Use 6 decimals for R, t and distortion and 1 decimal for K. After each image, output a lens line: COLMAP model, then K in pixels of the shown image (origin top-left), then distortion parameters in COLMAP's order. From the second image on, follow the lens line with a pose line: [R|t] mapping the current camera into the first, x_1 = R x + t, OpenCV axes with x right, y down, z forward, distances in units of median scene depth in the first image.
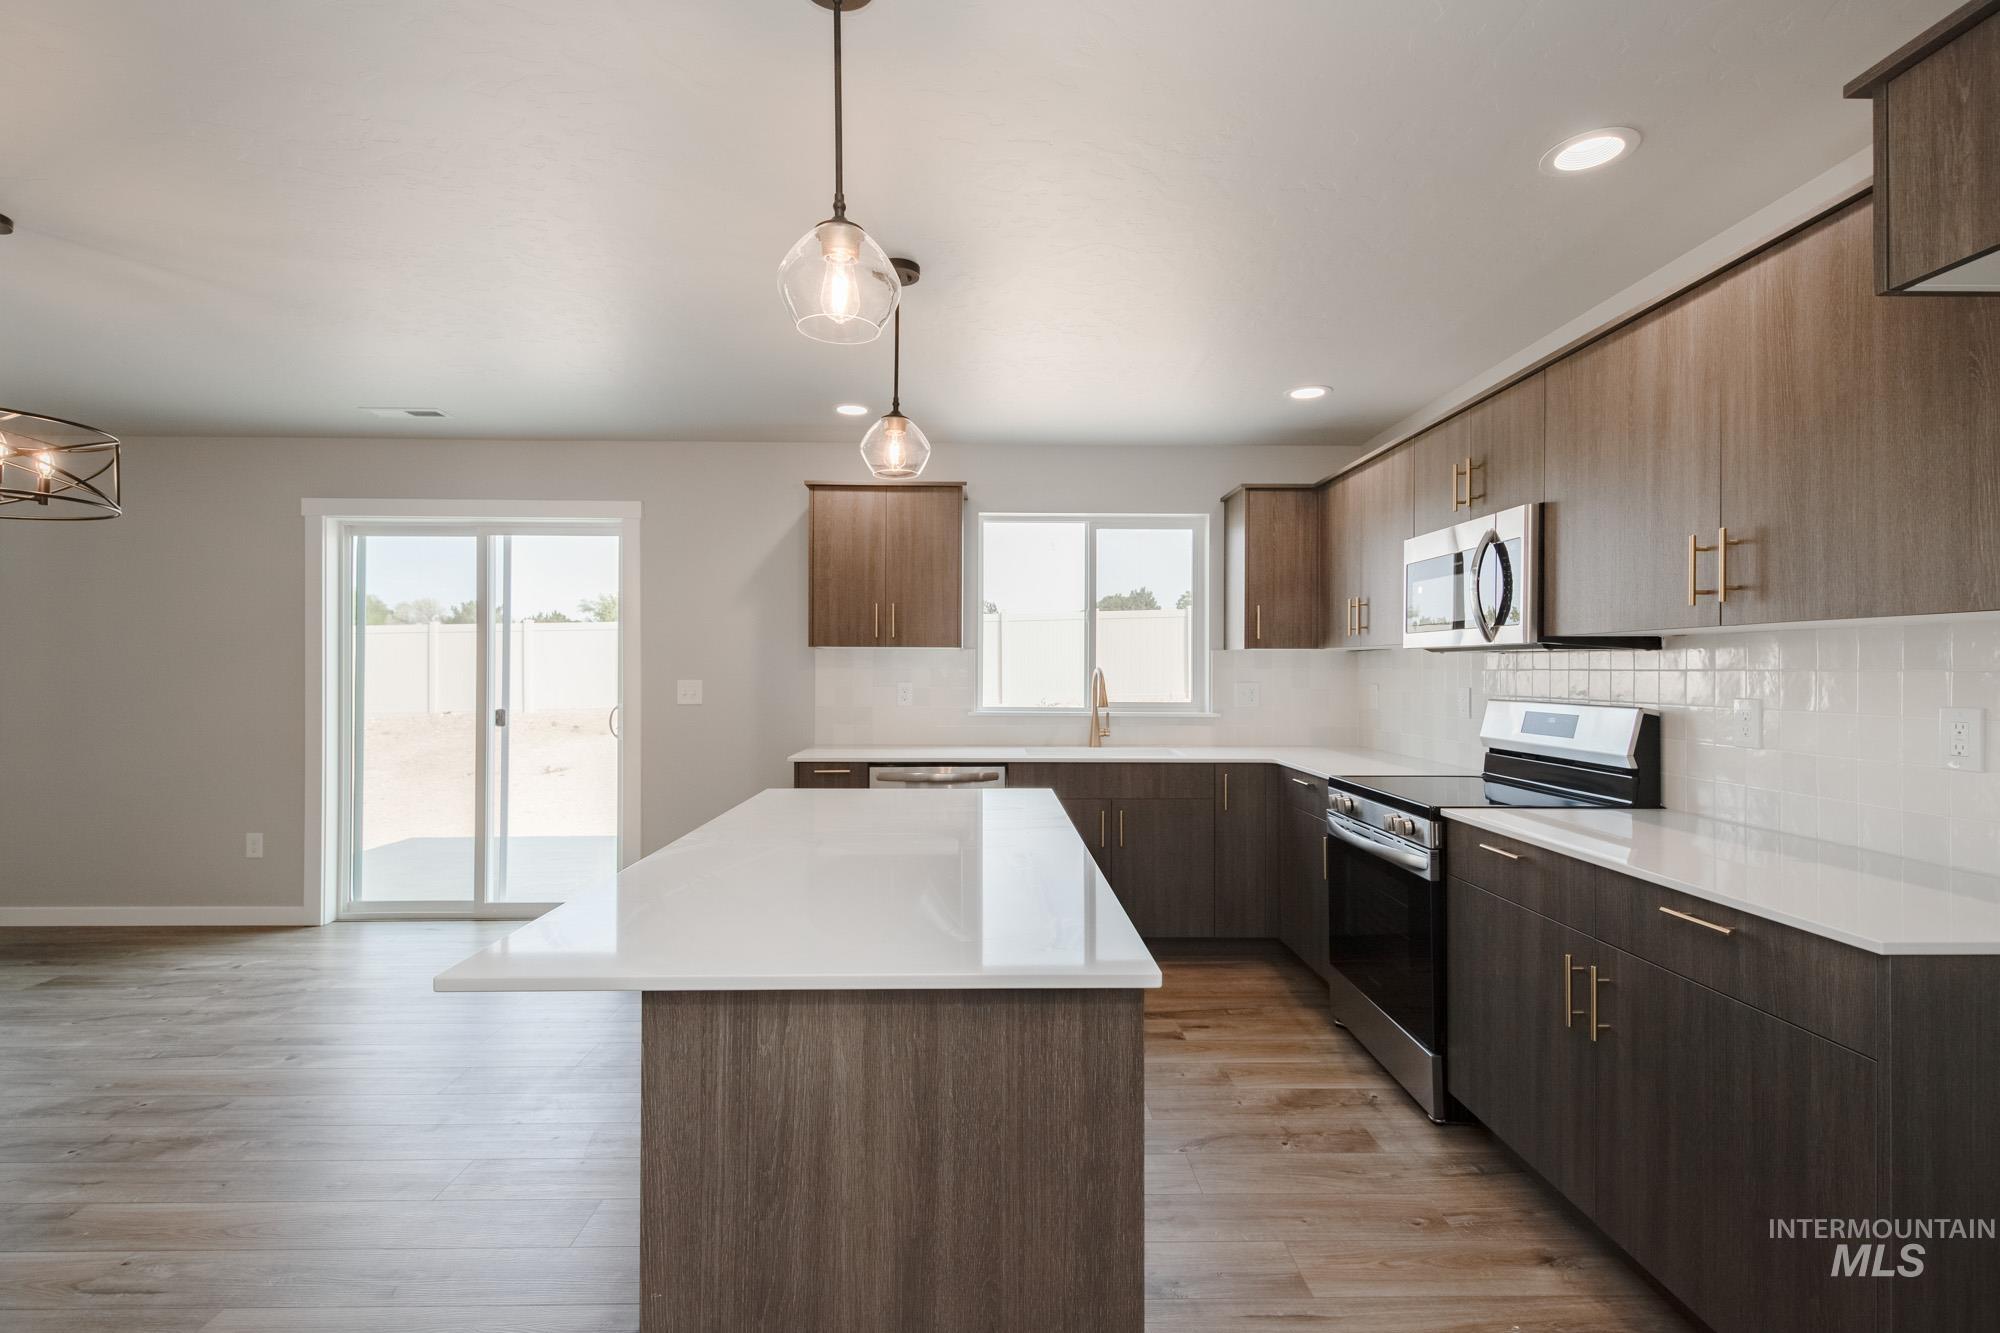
lens RADIAL K [[902.7, 0, 991.7], [0, 902.7, 665.4], [0, 0, 1]] dist [0.016250, -0.006347]
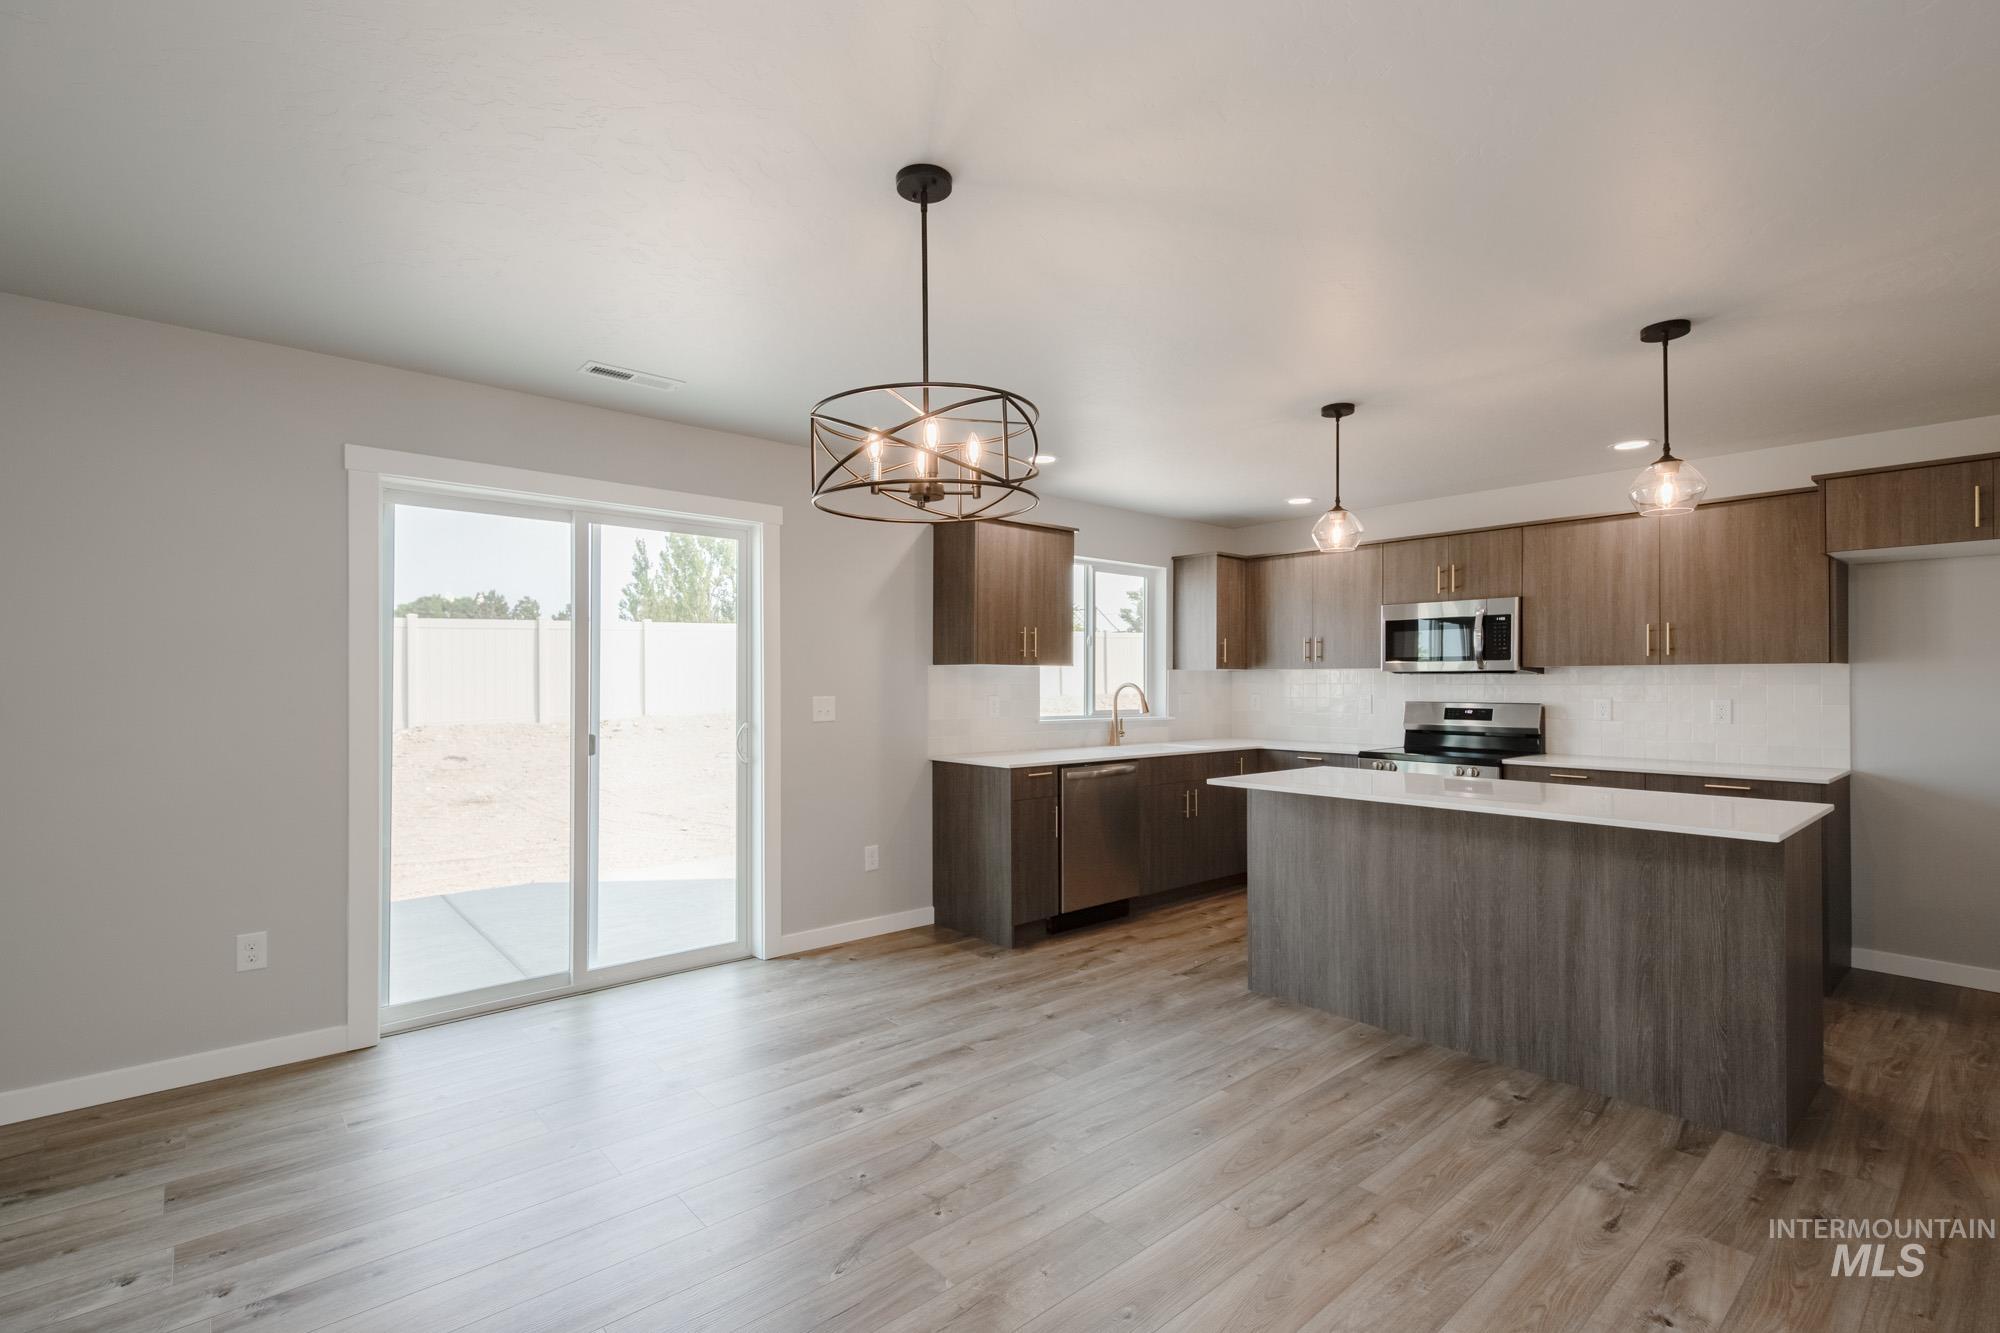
lens RADIAL K [[902.7, 0, 987.2], [0, 902.7, 675.9], [0, 0, 1]] dist [0.016250, -0.006347]
pose [[0.768155, 0.003933, 0.640252, -0.956848], [-0.001605, 0.999990, -0.004216, -0.001677], [-0.640262, 0.002211, 0.768154, 0.163385]]
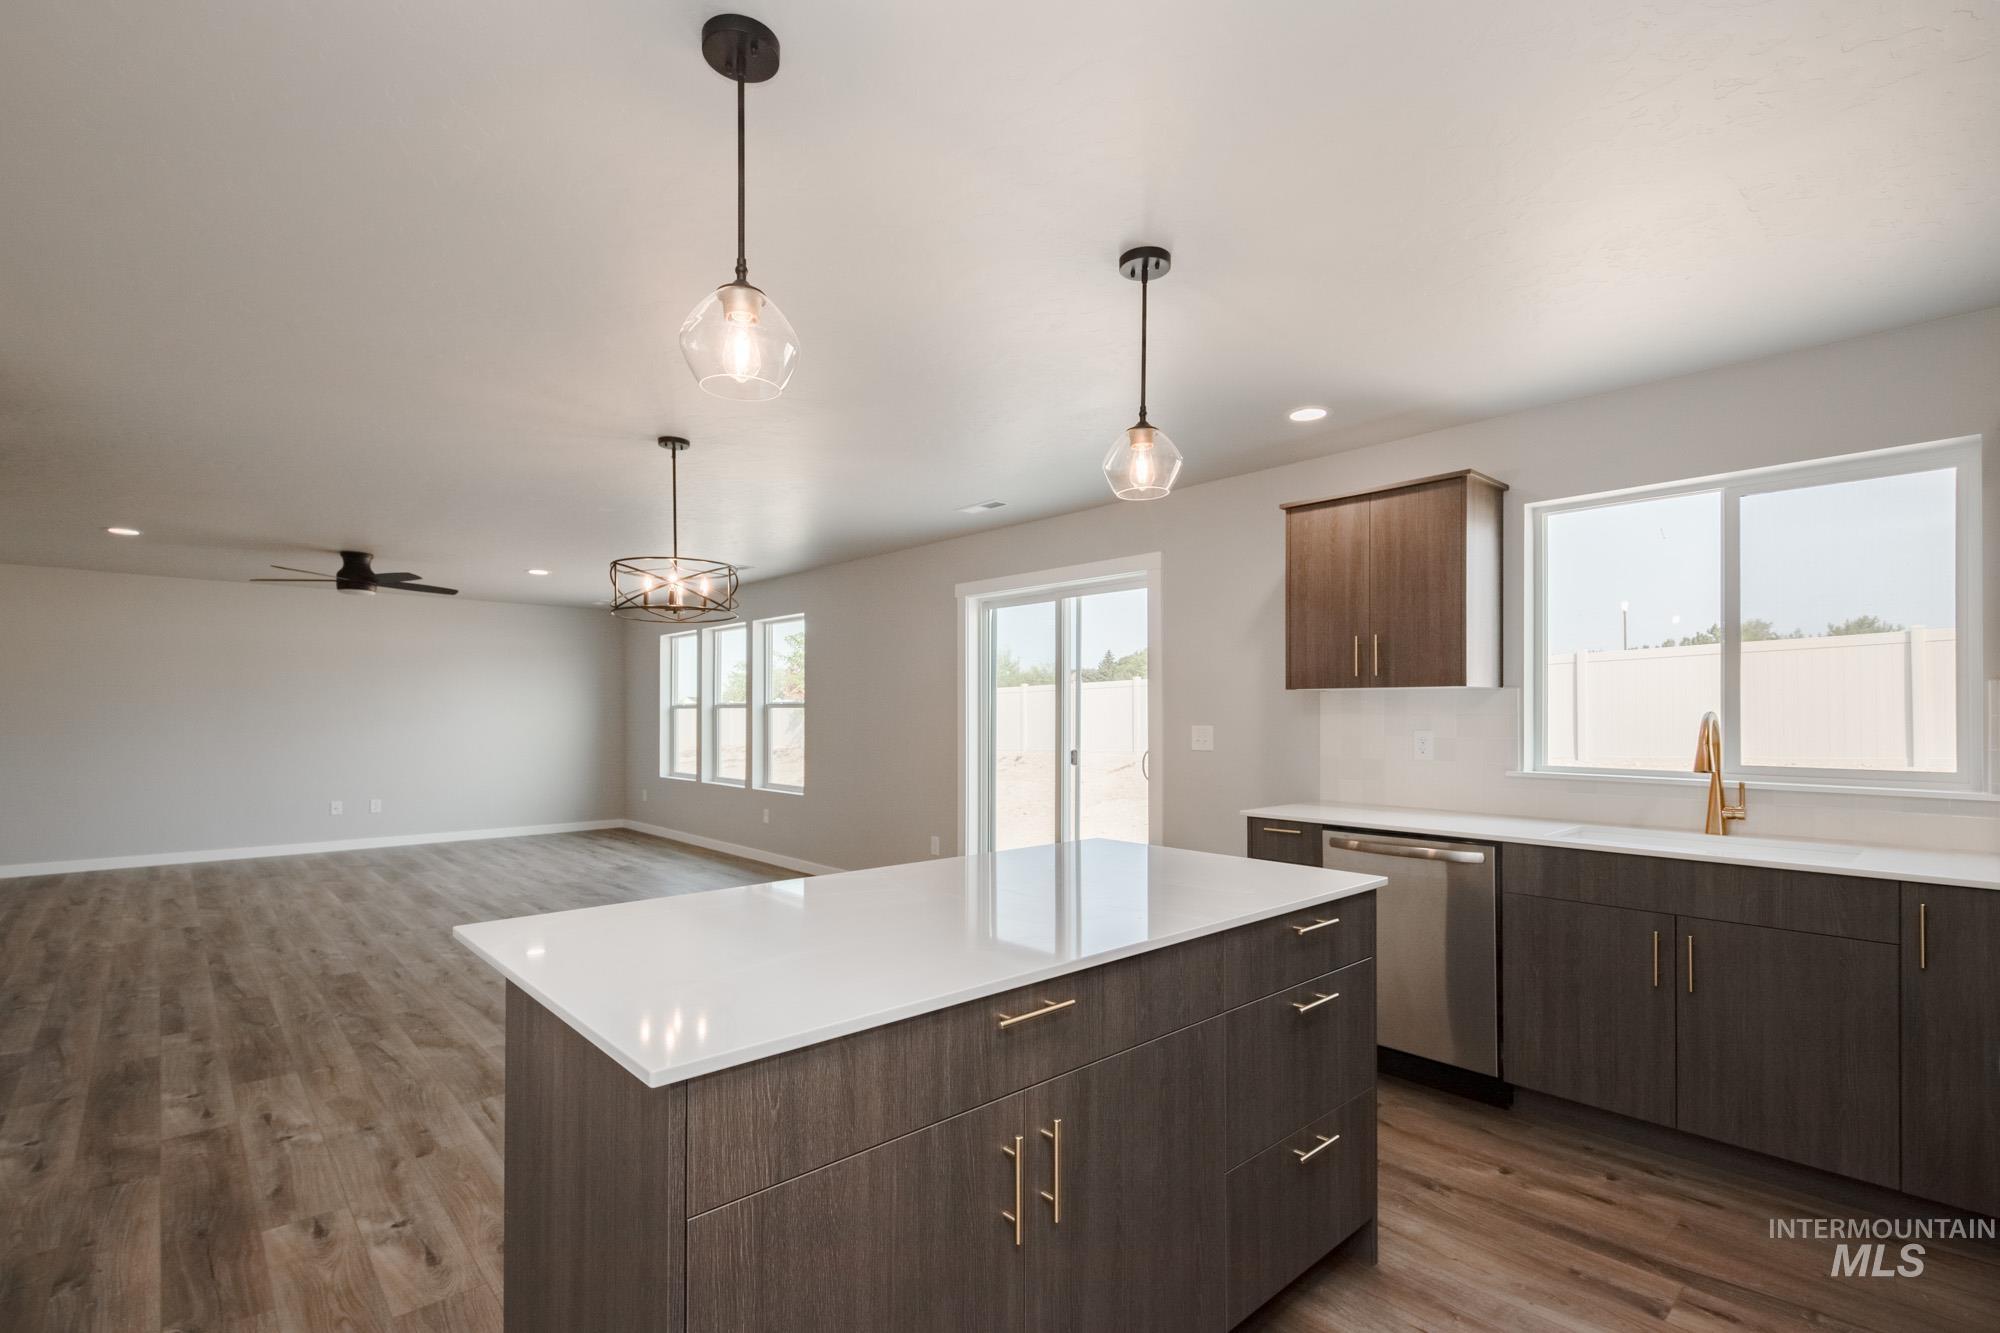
lens RADIAL K [[902.7, 0, 990.0], [0, 902.7, 714.7], [0, 0, 1]] dist [0.016250, -0.006347]
pose [[0.665079, -0.000832, -0.746773, 0.293431], [0.004344, 0.999987, 0.002755, 0.000153], [0.746760, -0.005077, 0.665074, 0.197620]]
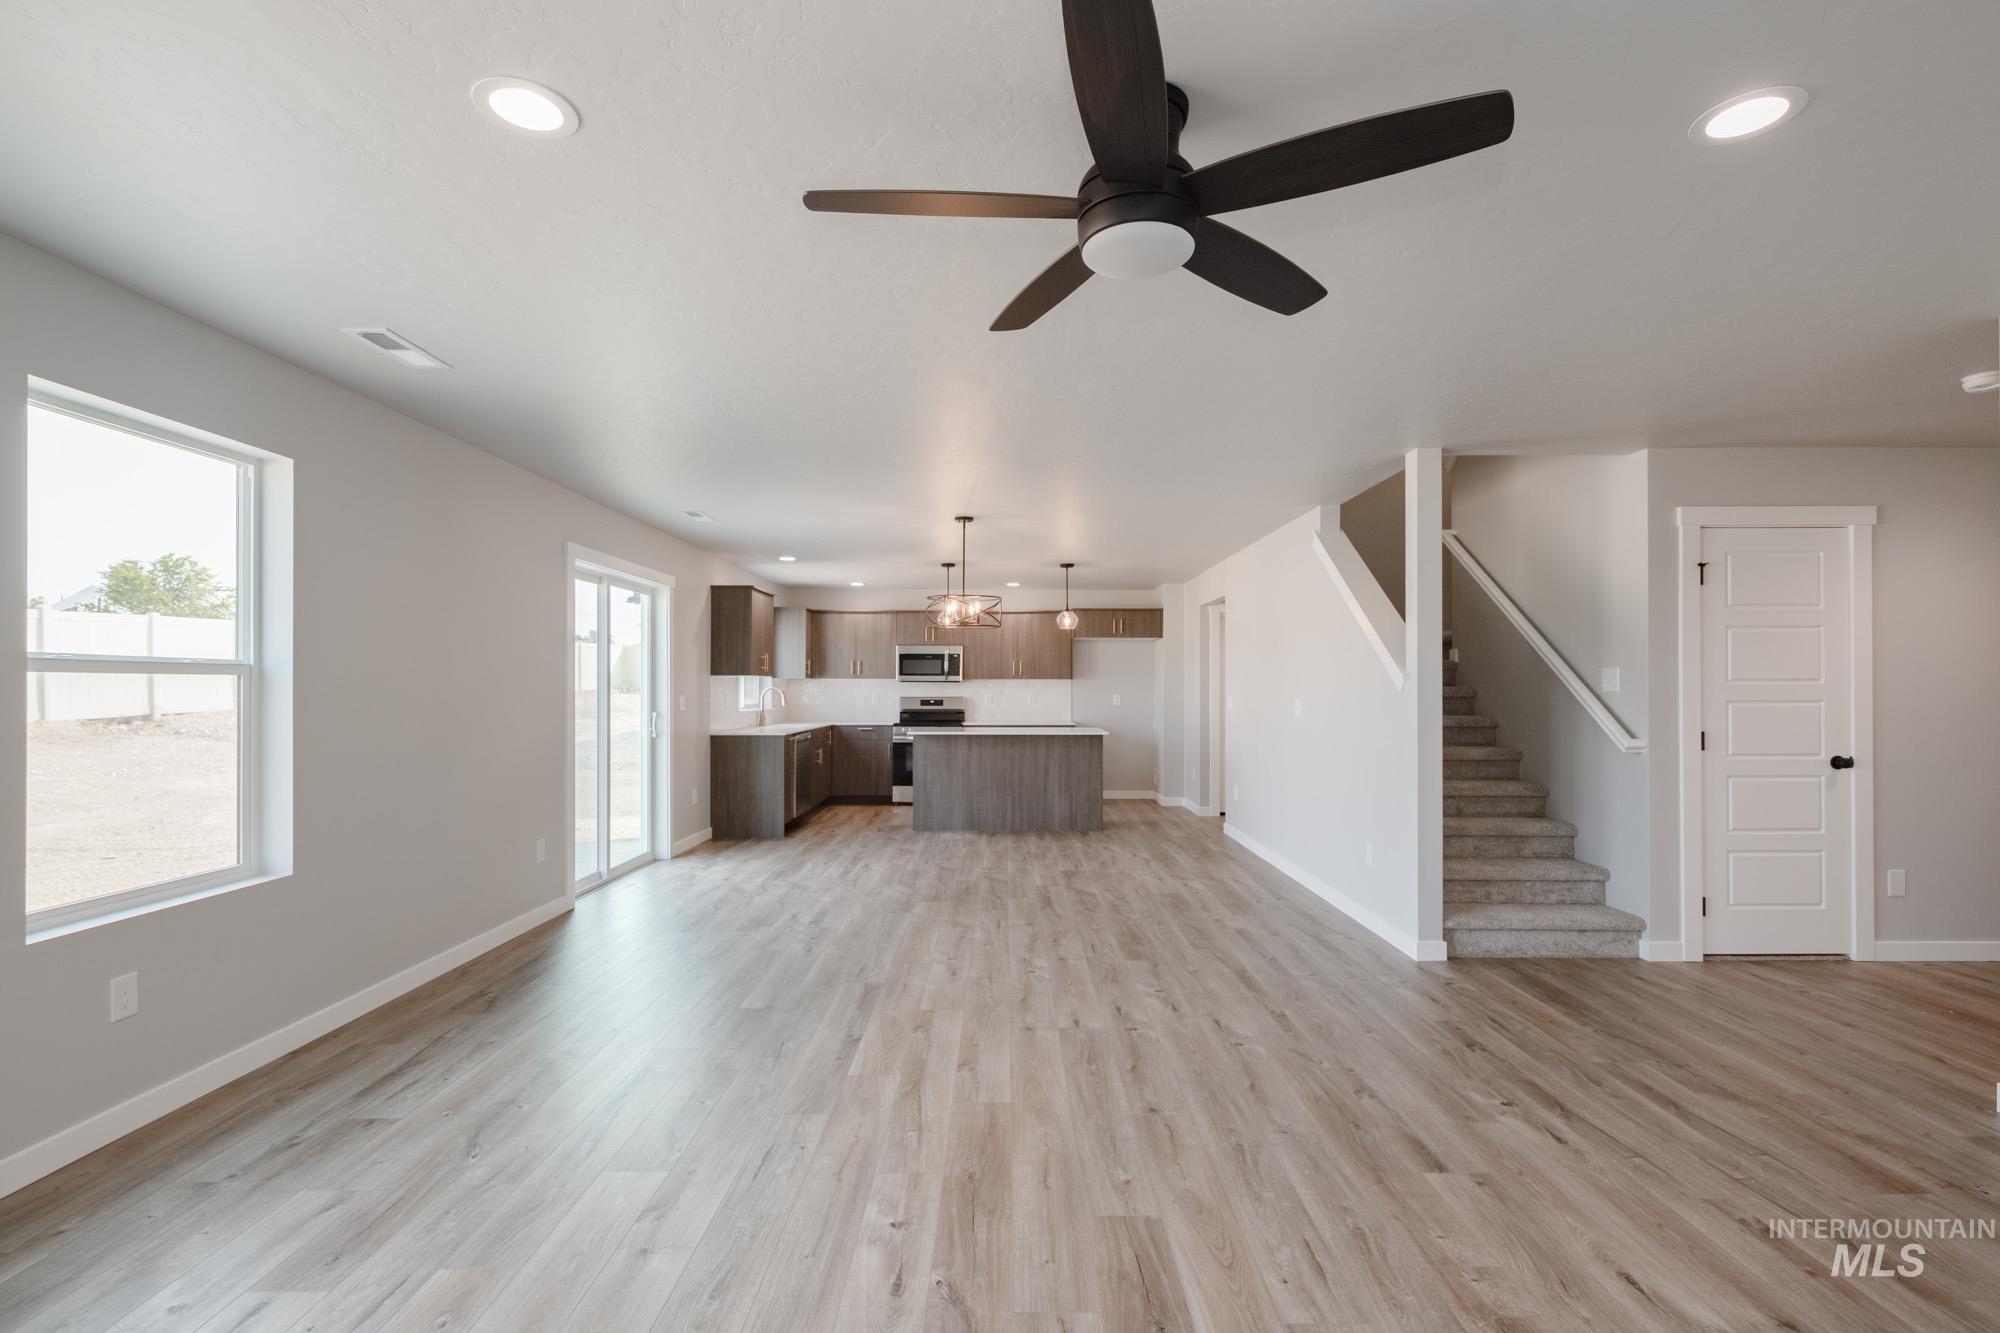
lens RADIAL K [[902.7, 0, 1011.4], [0, 902.7, 691.1], [0, 0, 1]] dist [0.016250, -0.006347]
pose [[0.004548, -0.006116, 0.999971, -2.183465], [-0.005096, 0.999968, 0.006139, -0.003107], [-0.999977, -0.005124, 0.004516, 0.497413]]
